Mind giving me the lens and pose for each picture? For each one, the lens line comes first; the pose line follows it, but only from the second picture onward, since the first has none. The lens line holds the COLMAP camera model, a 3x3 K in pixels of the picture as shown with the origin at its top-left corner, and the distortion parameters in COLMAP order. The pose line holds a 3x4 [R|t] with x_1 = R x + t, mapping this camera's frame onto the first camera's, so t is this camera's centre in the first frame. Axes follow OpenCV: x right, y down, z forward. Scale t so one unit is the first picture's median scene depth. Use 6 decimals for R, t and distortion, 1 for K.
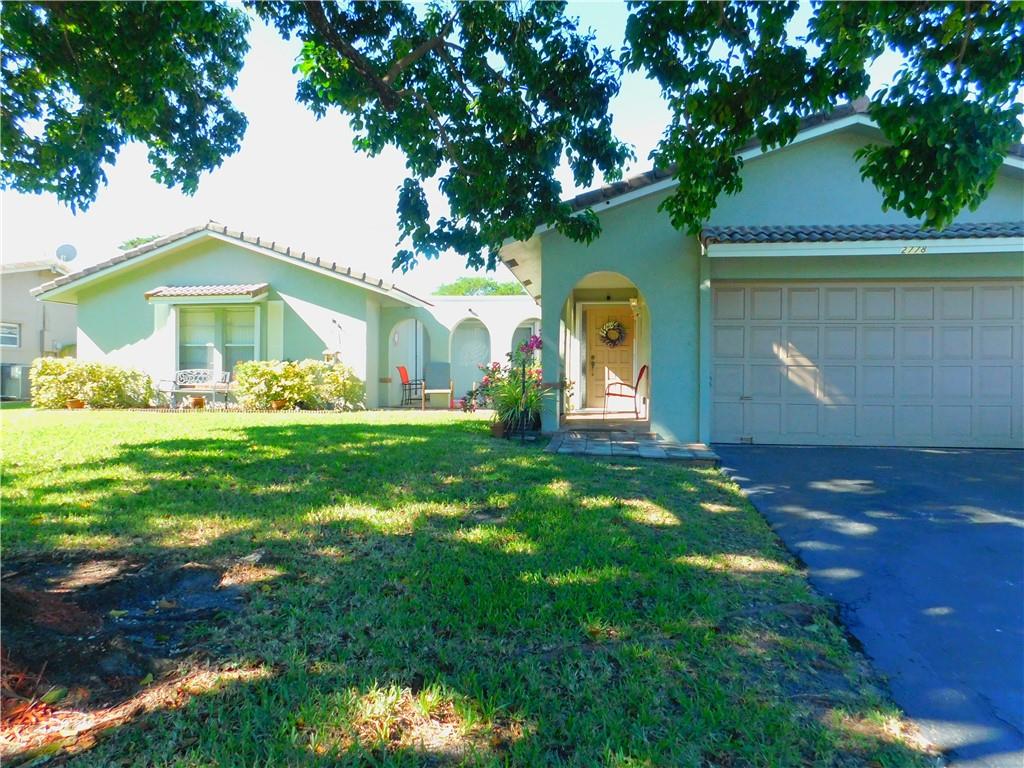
lens RADIAL K [[681.9, 0, 516.6], [0, 681.9, 388.0], [0, 0, 1]] dist [-0.089296, 0.071839]
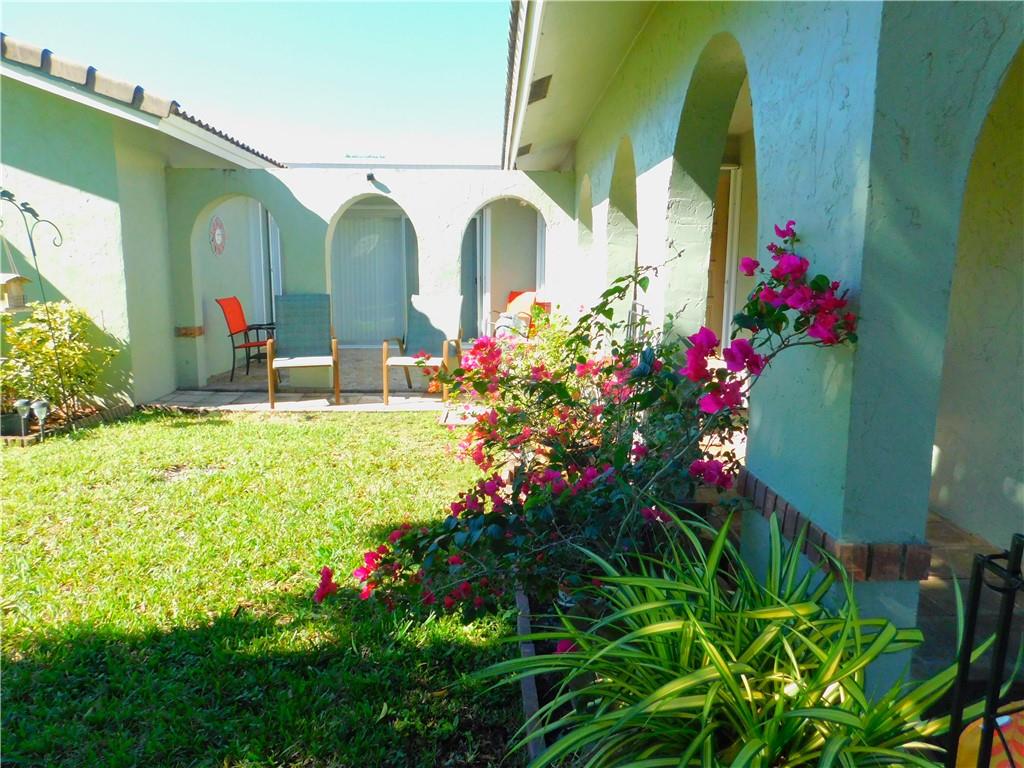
lens RADIAL K [[681.9, 0, 516.6], [0, 681.9, 388.0], [0, 0, 1]] dist [-0.089296, 0.071839]
pose [[0.987829, -0.020675, 0.154167, -0.044072], [-0.004353, 0.987064, 0.160269, -0.048288], [-0.155486, -0.158989, 0.974960, 0.519889]]
